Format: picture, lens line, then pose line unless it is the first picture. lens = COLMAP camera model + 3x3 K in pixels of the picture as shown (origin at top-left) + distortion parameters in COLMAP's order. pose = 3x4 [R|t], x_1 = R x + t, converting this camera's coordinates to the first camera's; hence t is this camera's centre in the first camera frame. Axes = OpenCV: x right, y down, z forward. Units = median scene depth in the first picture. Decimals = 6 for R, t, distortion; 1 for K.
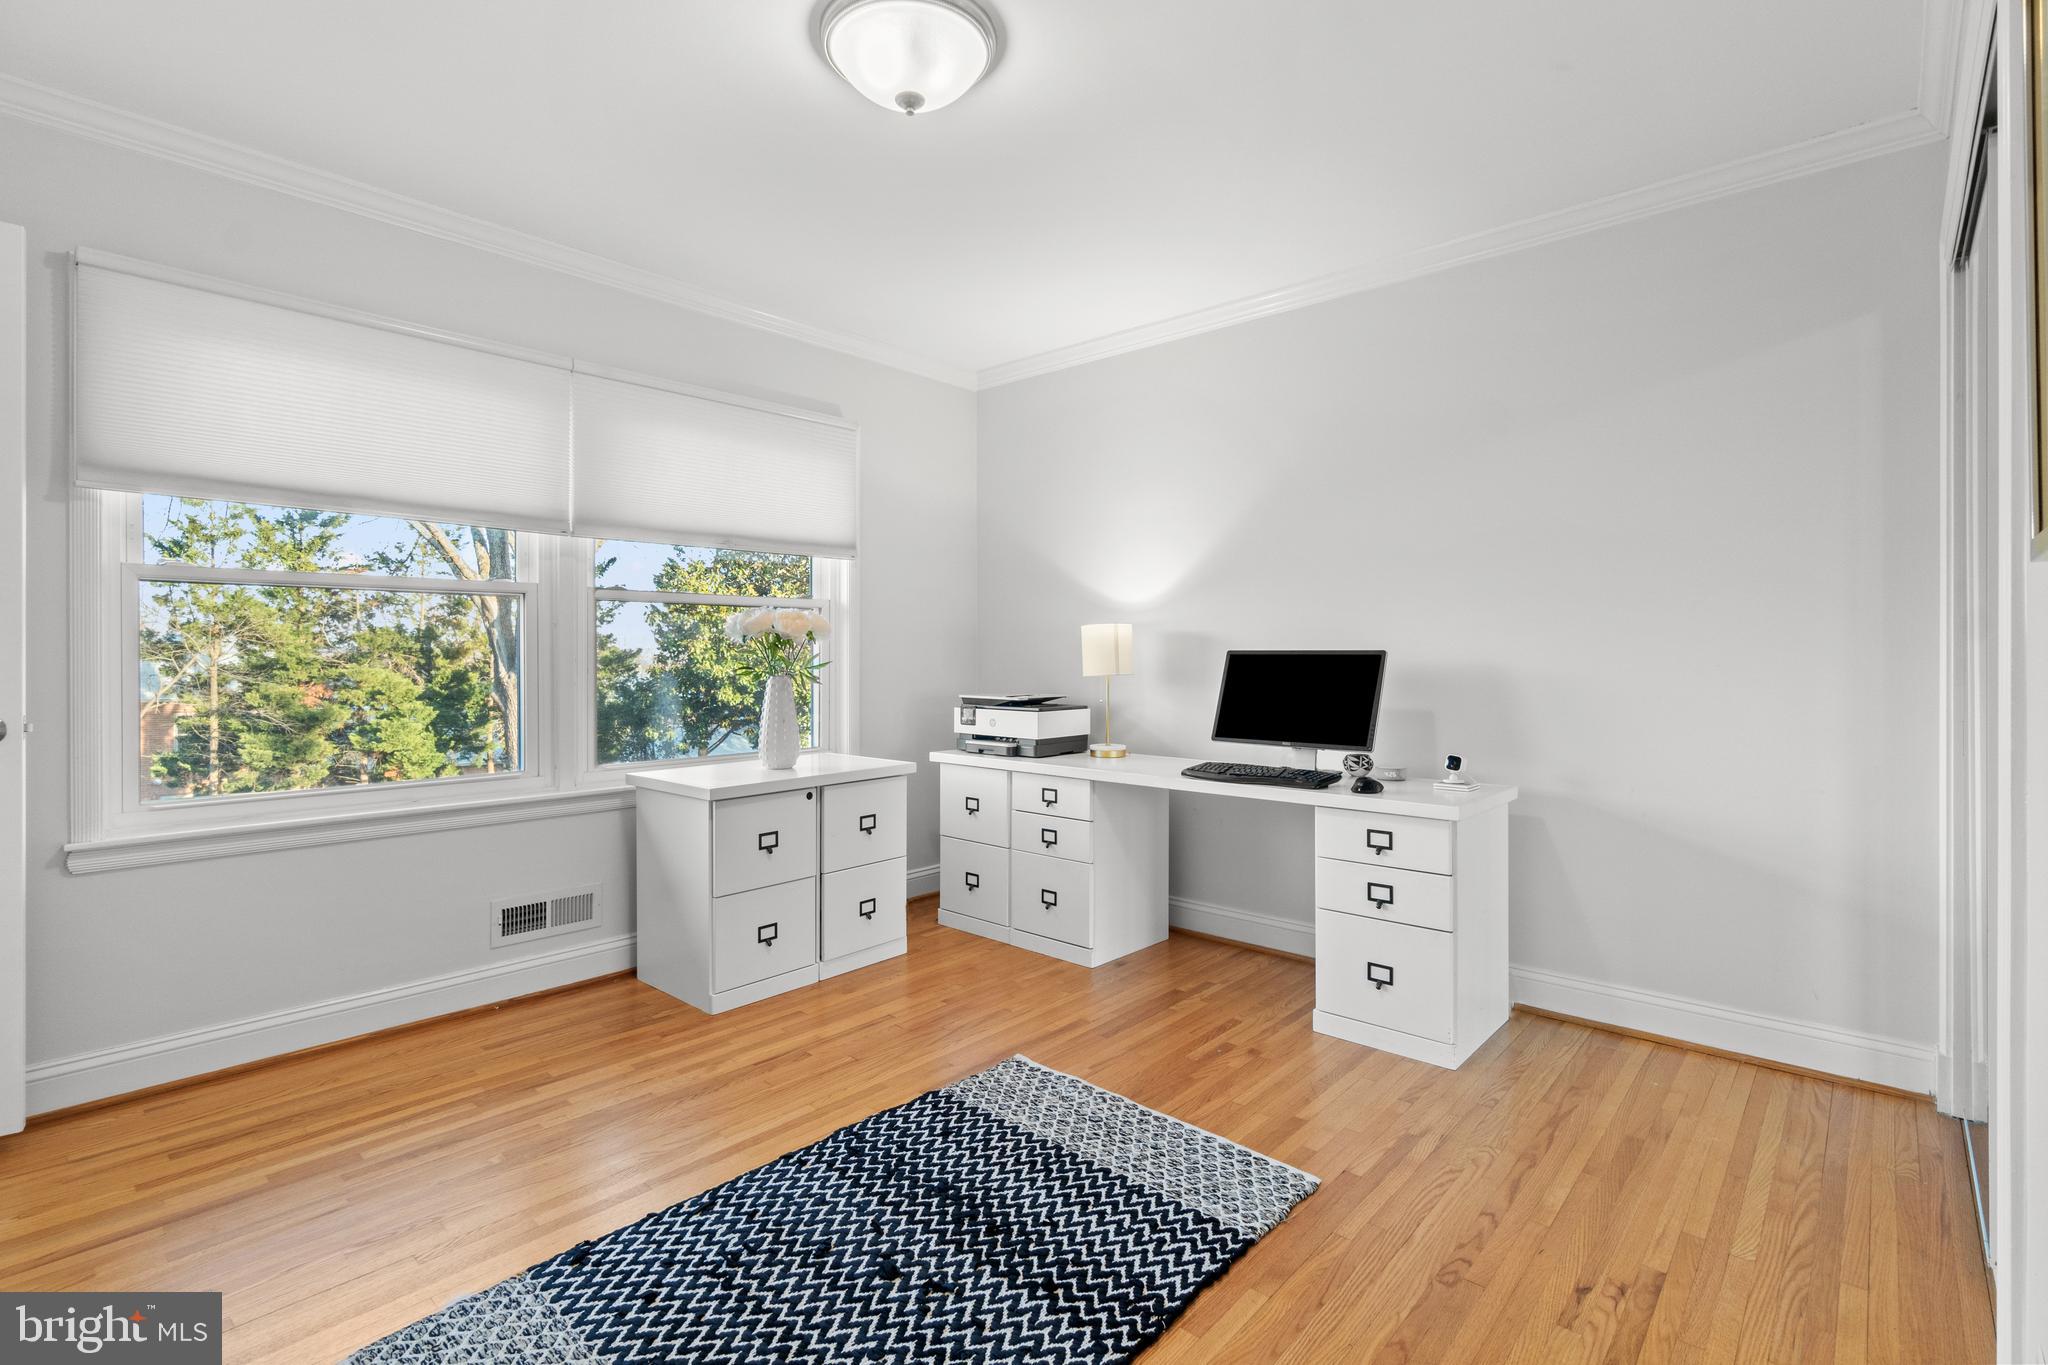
lens RADIAL K [[943.9, 0, 1023.0], [0, 943.9, 661.9], [0, 0, 1]] dist [-0.004222, -0.000459]
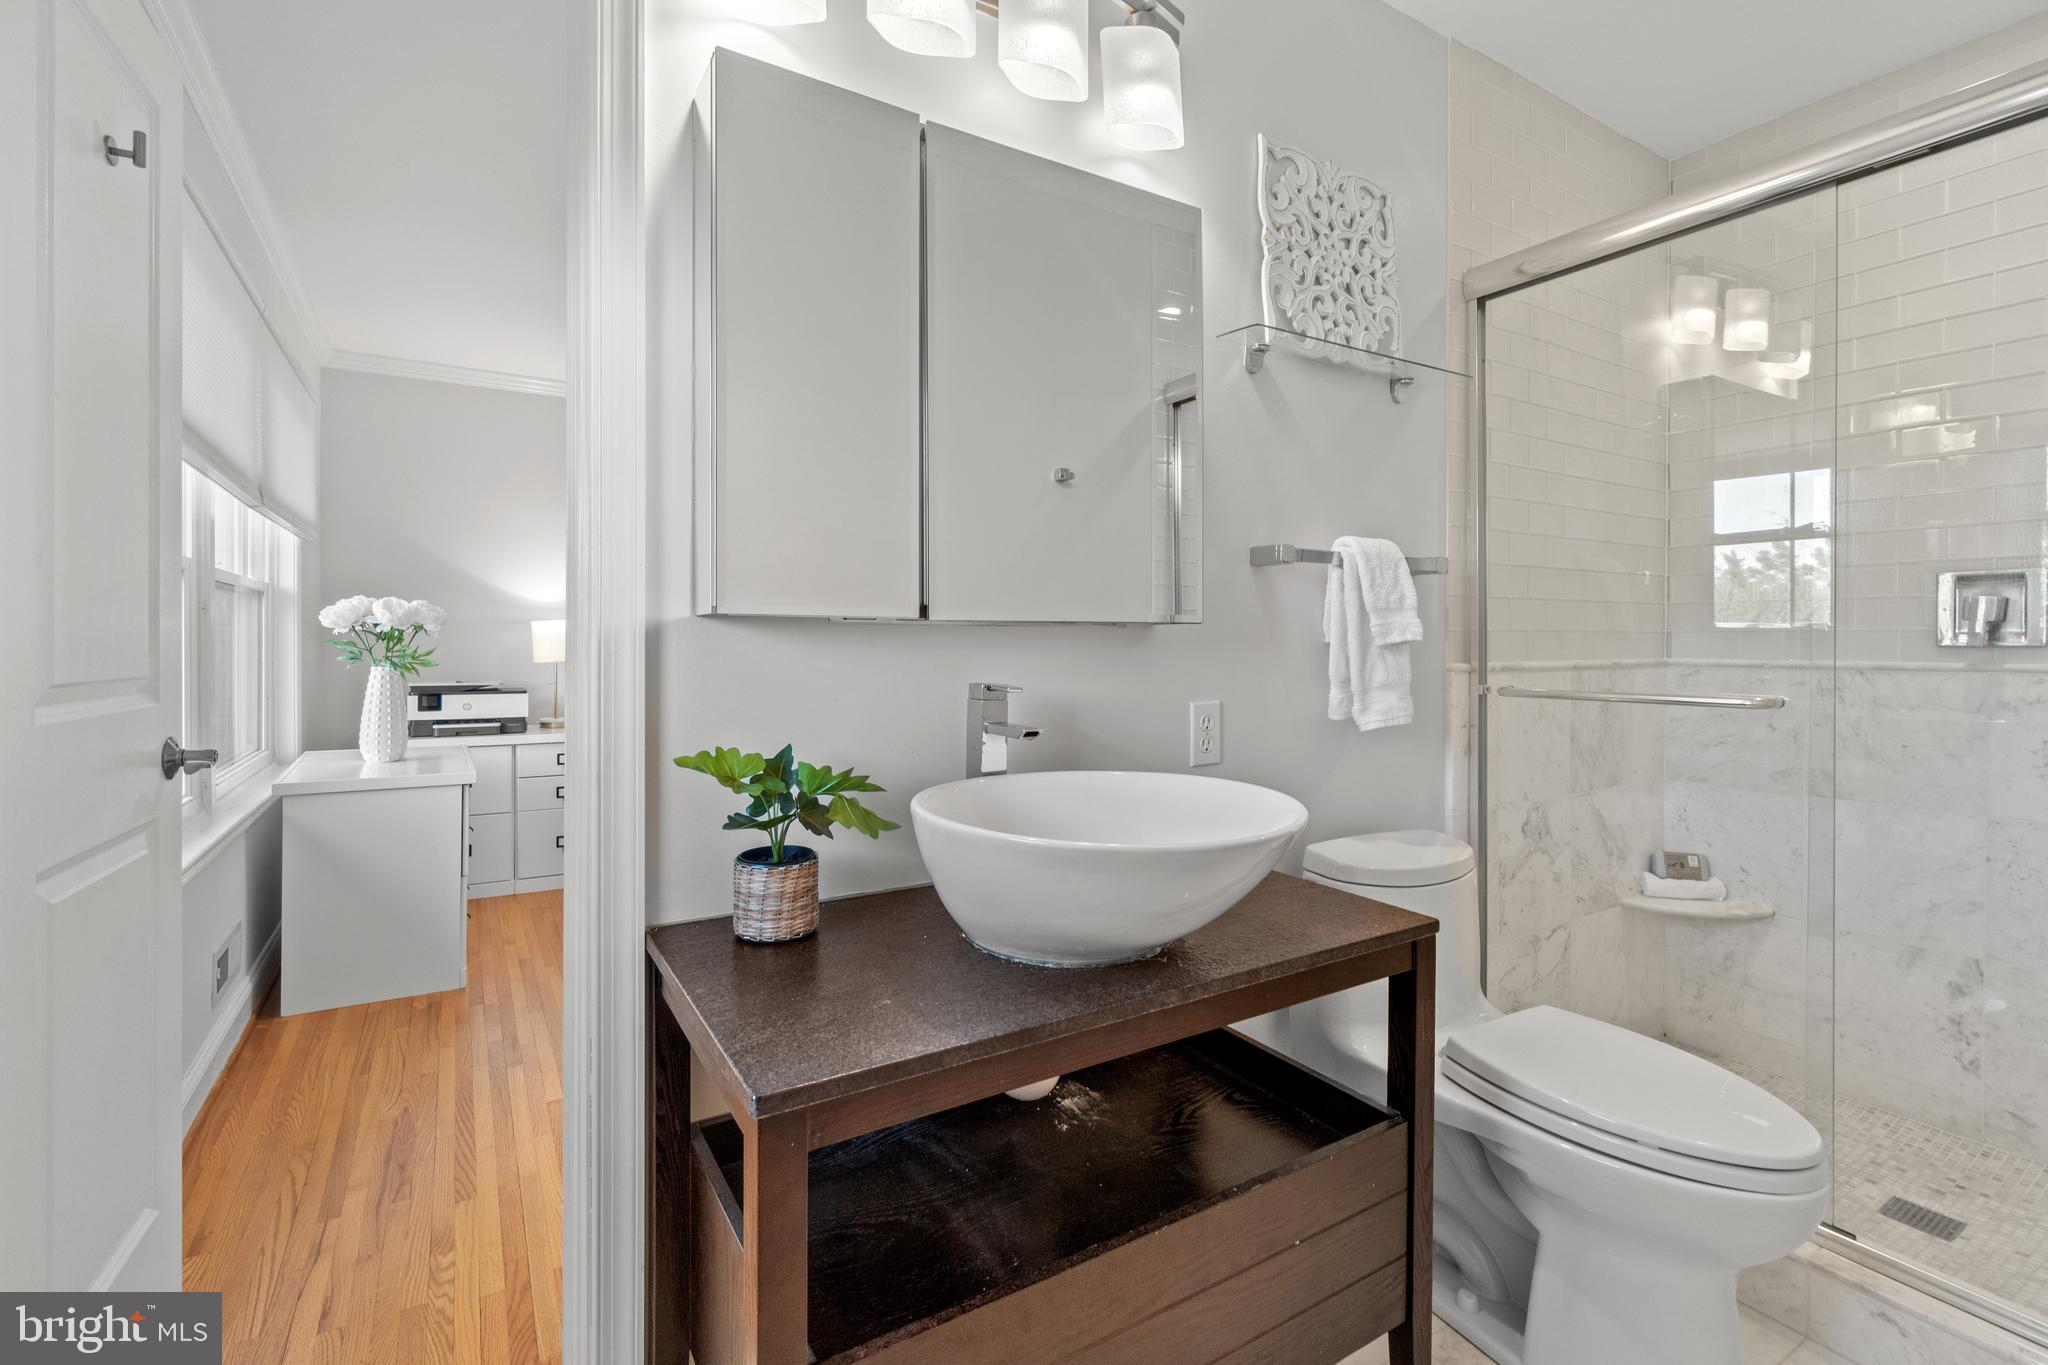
lens RADIAL K [[895.5, 0, 994.3], [0, 895.5, 647.7], [0, 0, 1]] dist [-0.005492, -0.000549]
pose [[0.293035, -0.003737, 0.956094, -1.312094], [0.000676, 0.999993, 0.003701, -0.011759], [-0.956101, -0.000438, 0.293036, 0.165809]]
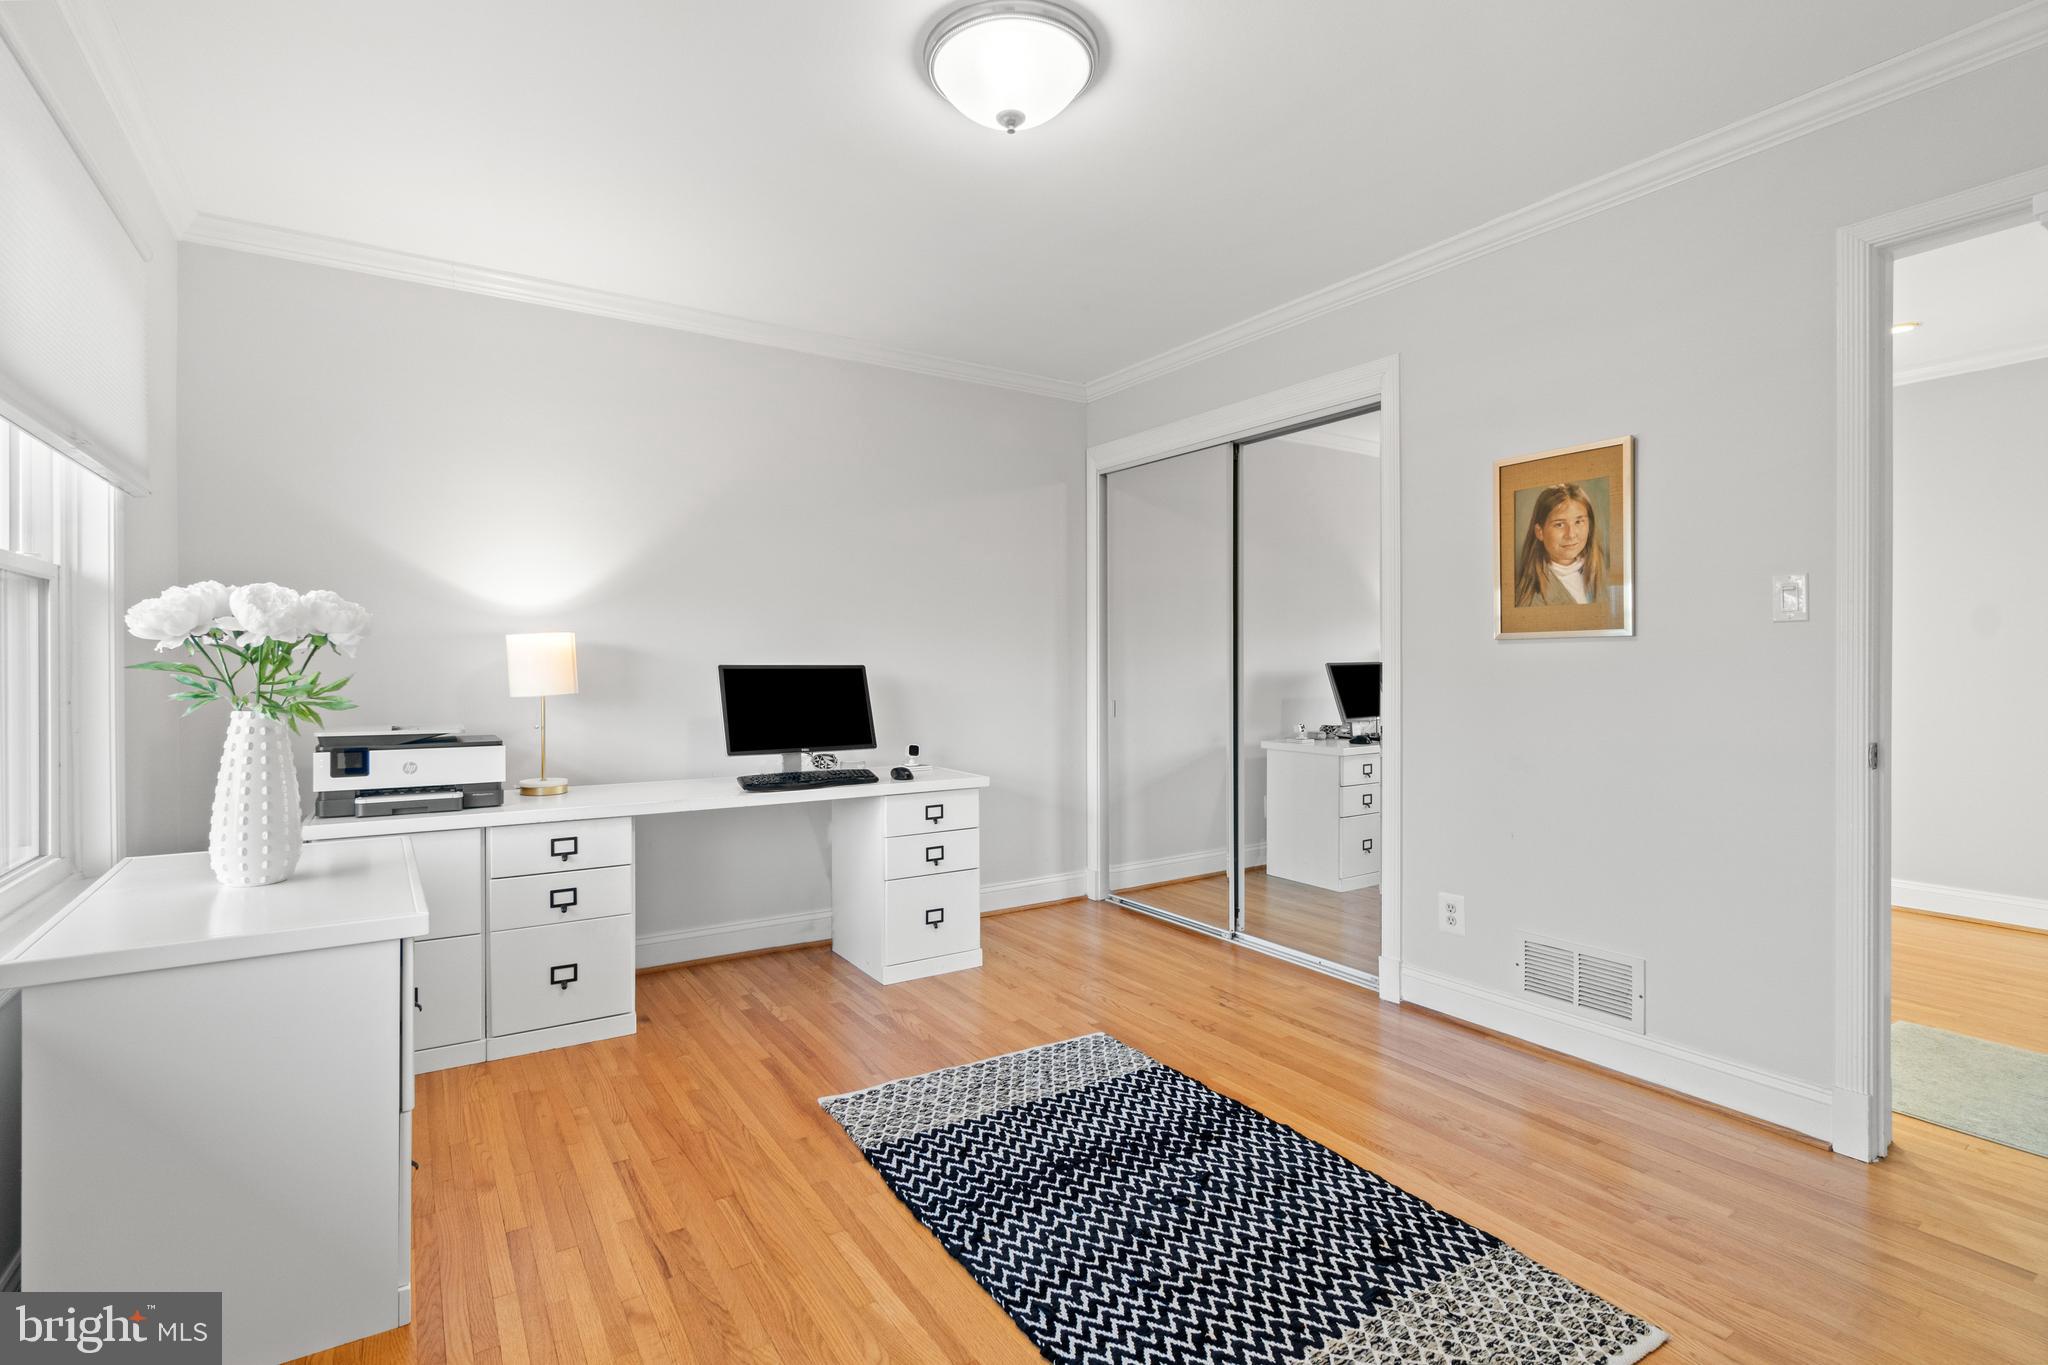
lens RADIAL K [[943.9, 0, 982.2], [0, 943.9, 671.4], [0, 0, 1]] dist [-0.004222, -0.000459]
pose [[0.281509, -0.005936, 0.959540, -0.900818], [0.008032, 0.999960, 0.003829, -0.009689], [-0.959525, 0.006630, 0.281546, 0.612836]]
